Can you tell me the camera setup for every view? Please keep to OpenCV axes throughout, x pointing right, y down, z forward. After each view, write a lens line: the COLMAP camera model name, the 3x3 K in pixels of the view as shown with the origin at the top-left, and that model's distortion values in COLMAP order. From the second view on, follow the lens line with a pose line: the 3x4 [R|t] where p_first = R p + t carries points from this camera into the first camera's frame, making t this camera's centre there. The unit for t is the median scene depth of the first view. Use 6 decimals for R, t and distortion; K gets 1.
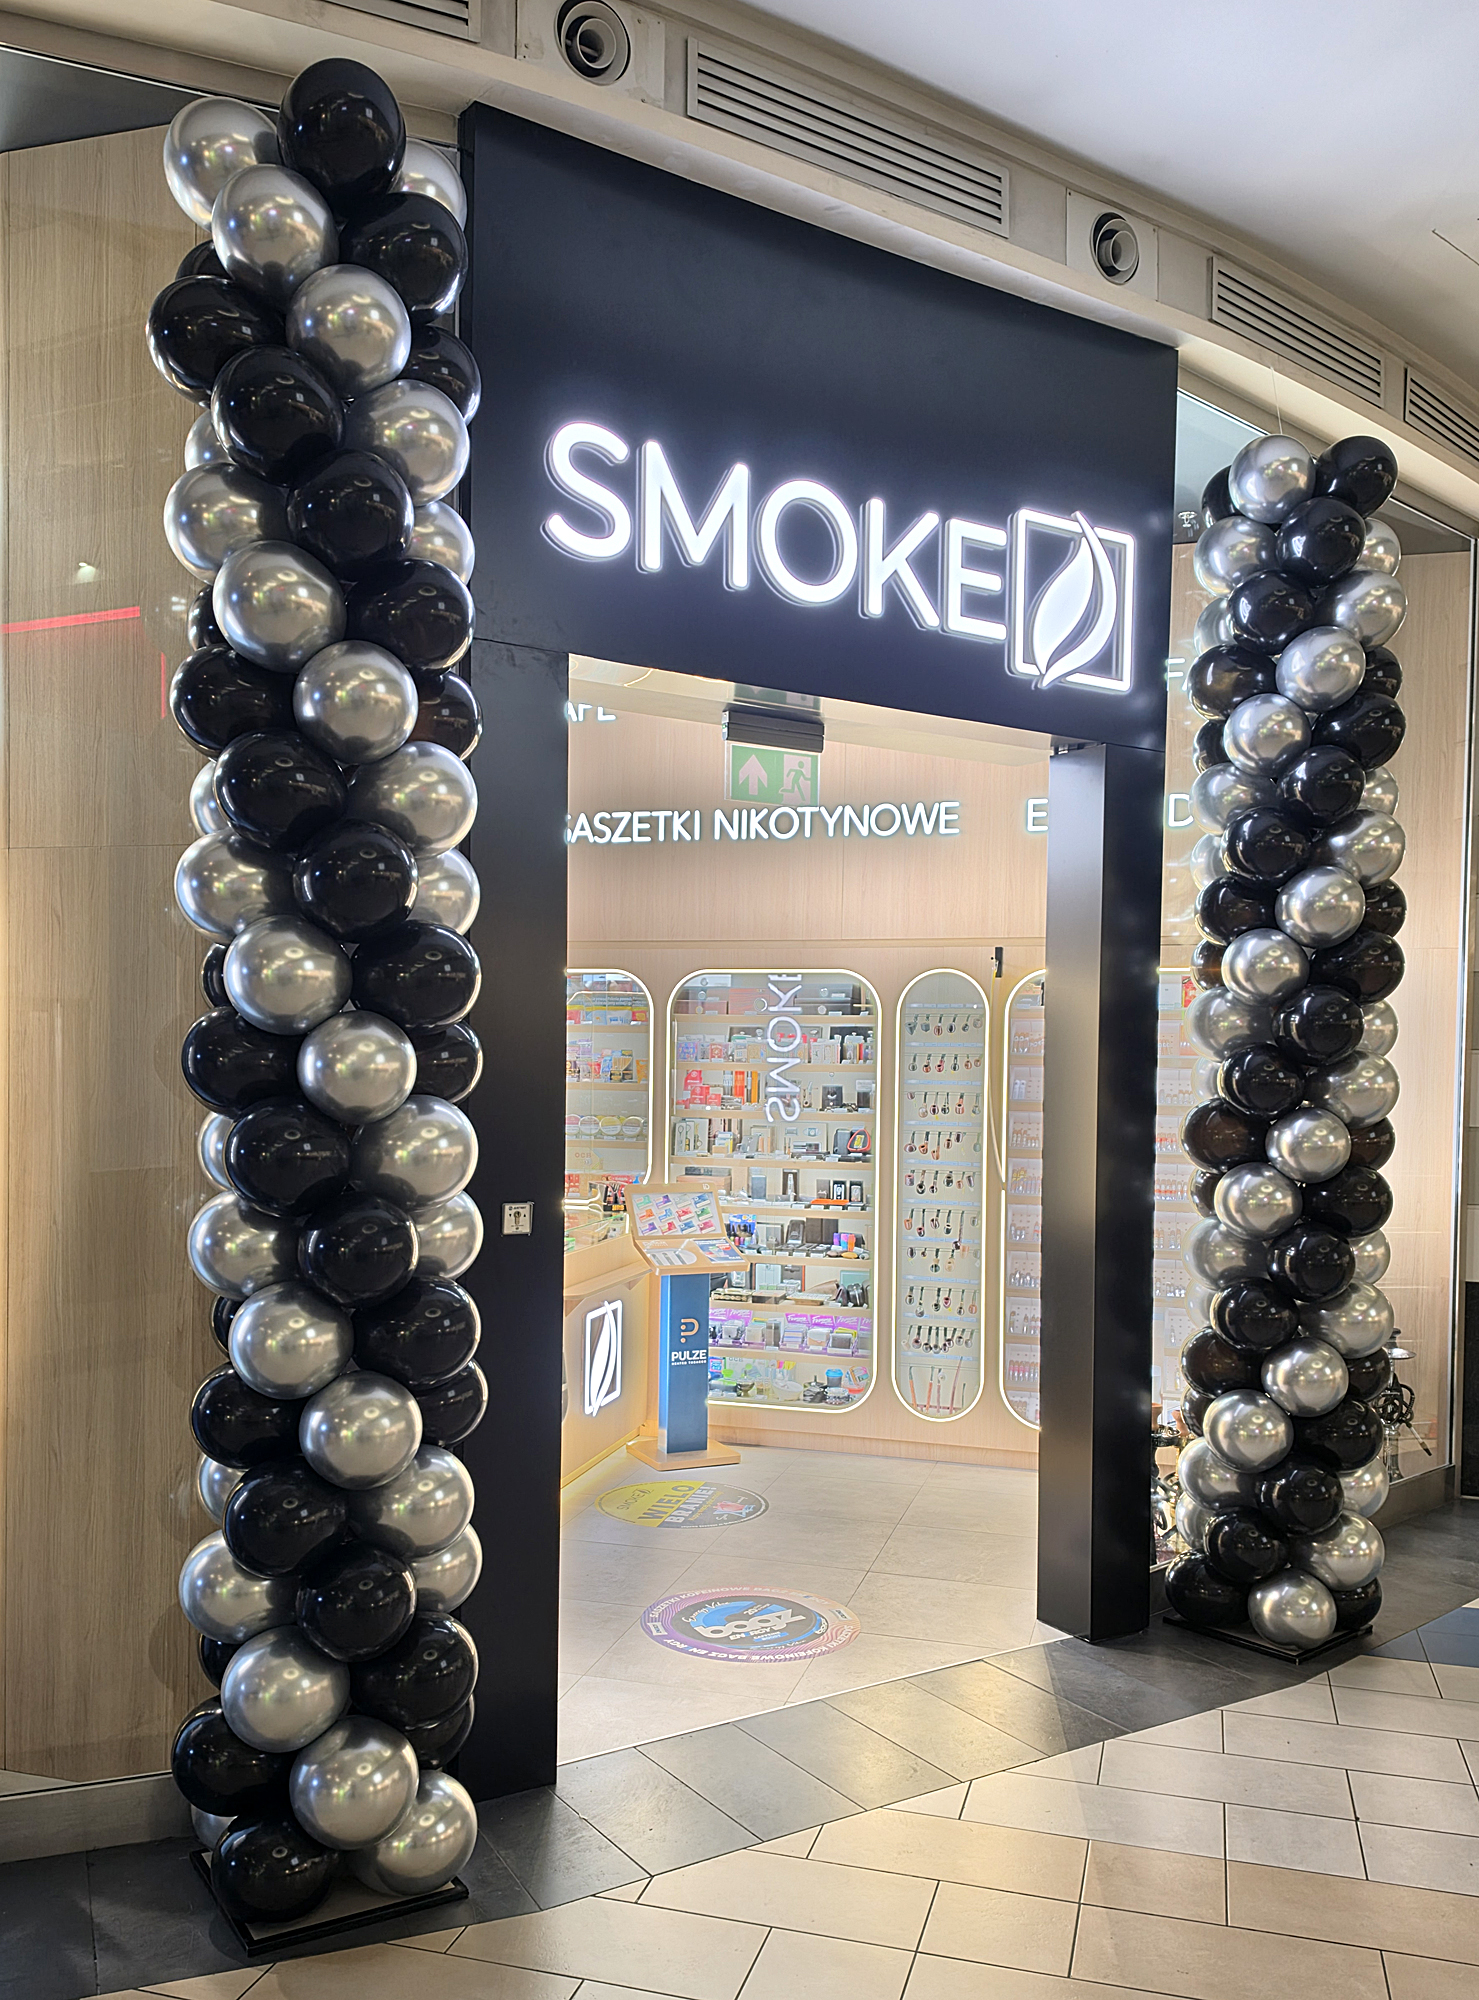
lens RADIAL K [[1638.8, 0, 734.0], [0, 1638.8, 1107.5], [0, 0, 1]] dist [0.008712, -0.001864]
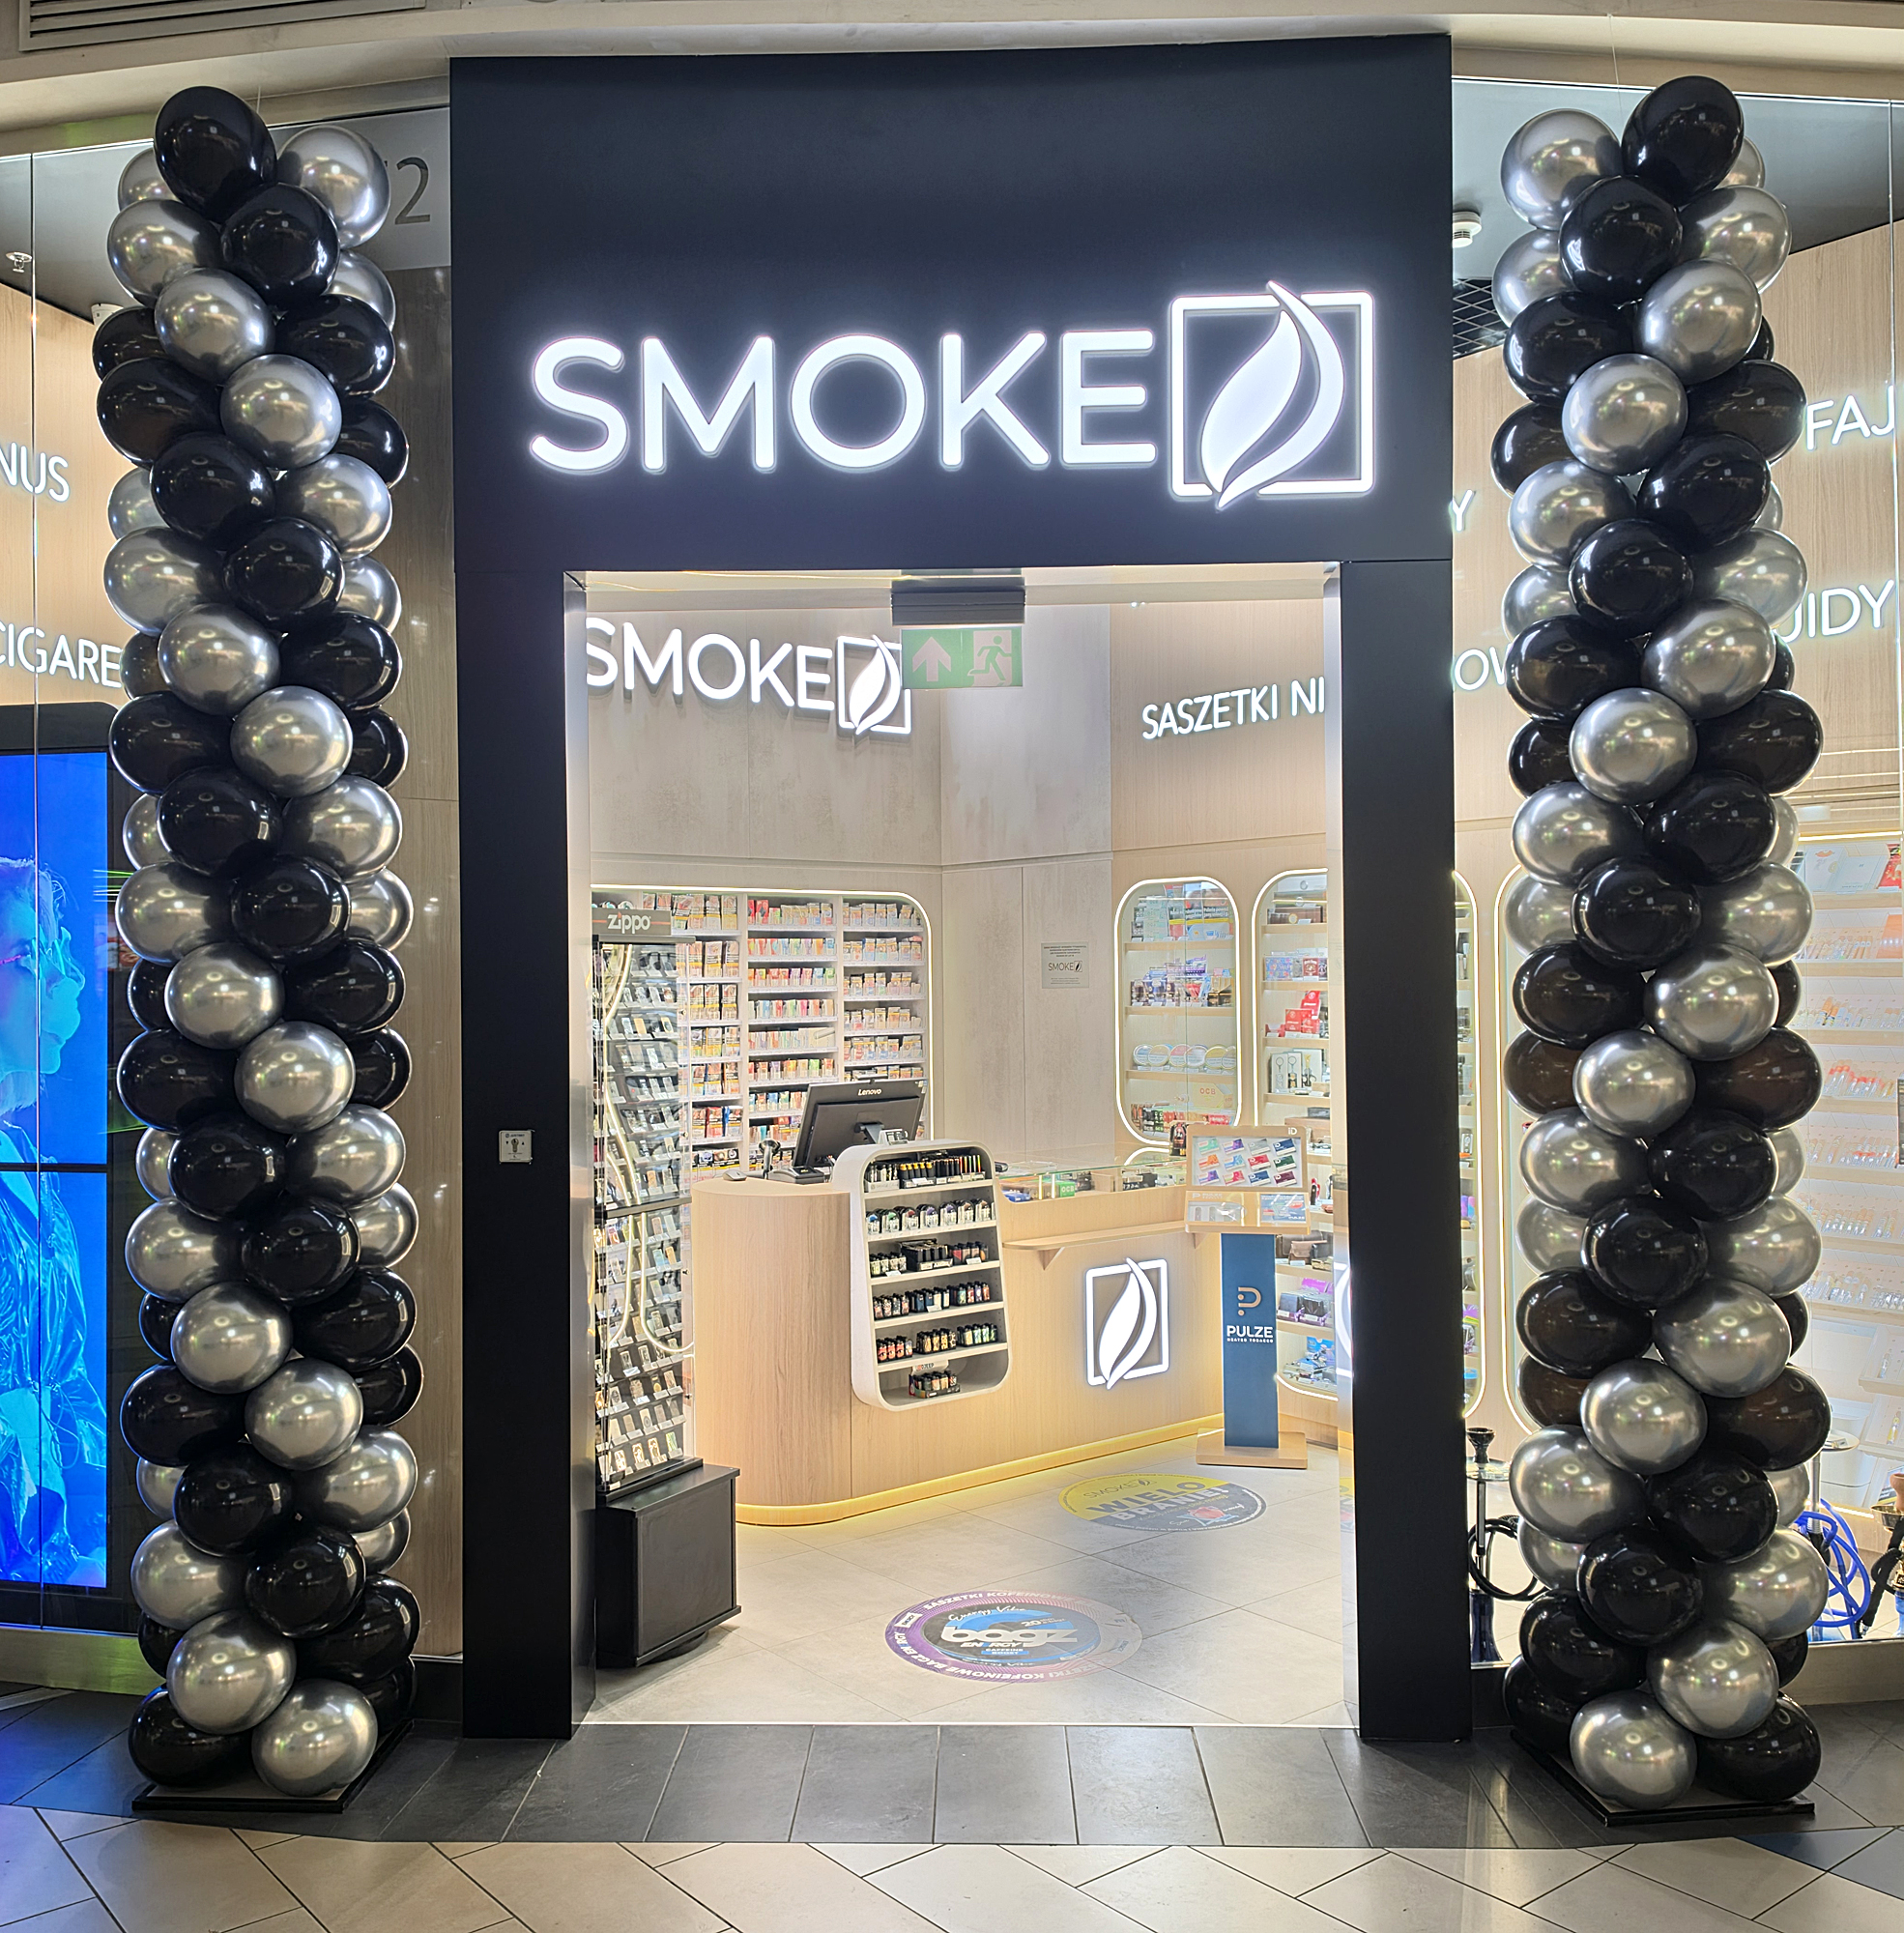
lens RADIAL K [[1847.0, 0, 952.0], [0, 1847.0, 966.5], [0, 0, 1]] dist [0.012520, -0.016552]
pose [[0.821041, -0.024766, -0.570331, 0.590603], [0.002186, 0.999188, -0.040242, 0.003821], [0.570864, 0.031793, 0.820429, 0.189995]]
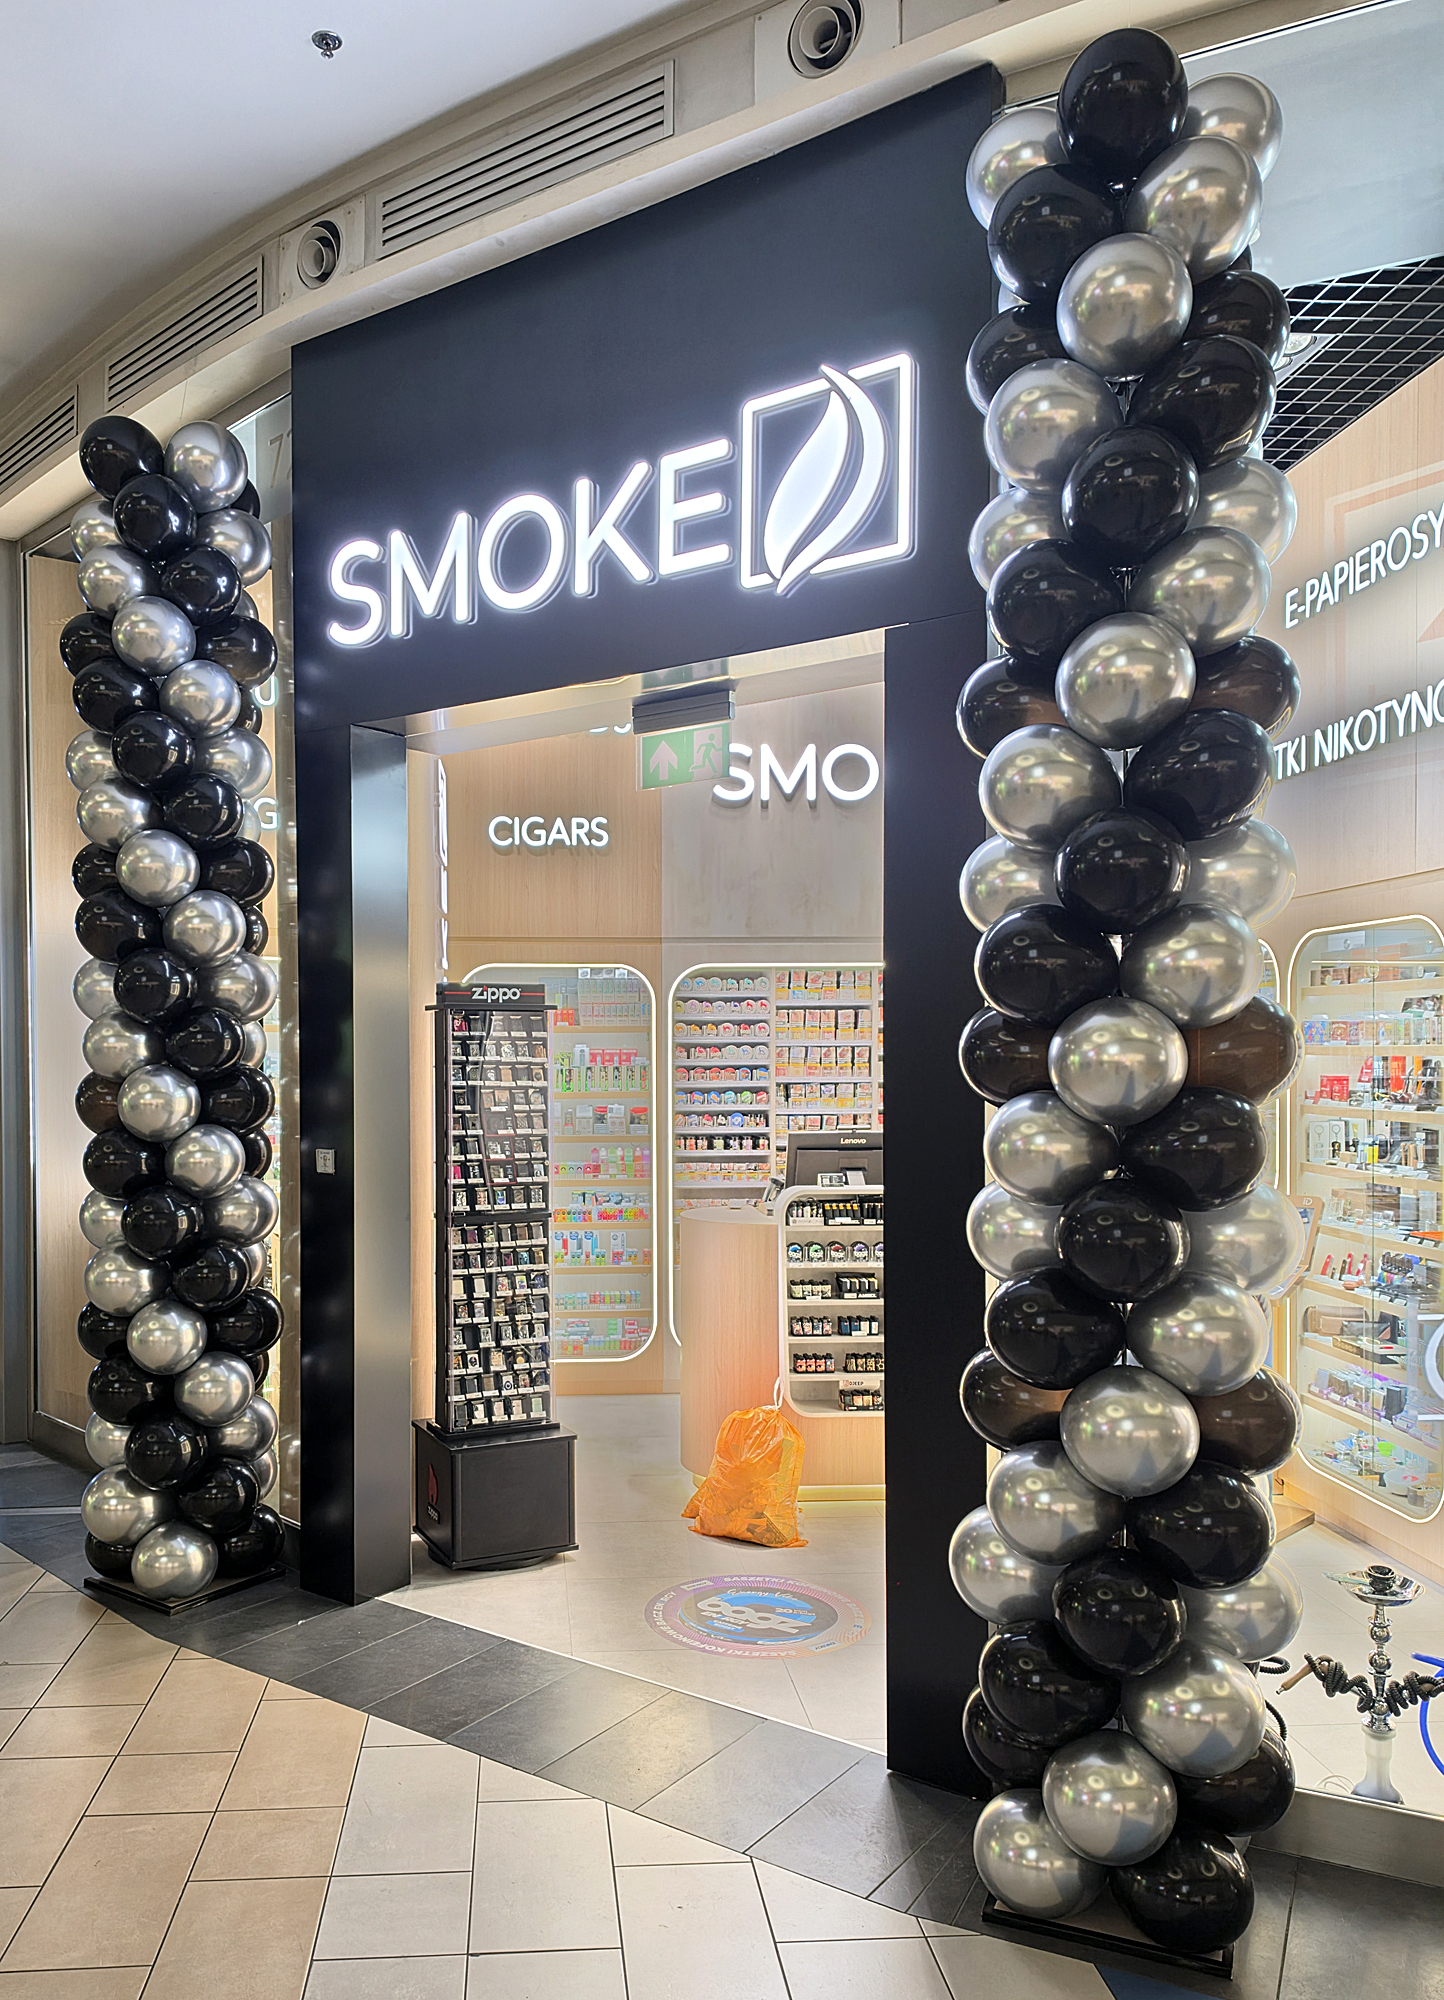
lens RADIAL K [[1551.4, 0, 628.5], [0, 1551.4, 1093.8], [0, 0, 1]] dist [0.001188, -0.013168]
pose [[0.336834, 0.011569, -0.941493, 0.922684], [-0.025890, 0.999660, 0.003021, 0.002764], [0.941208, 0.023358, 0.337019, 0.660433]]
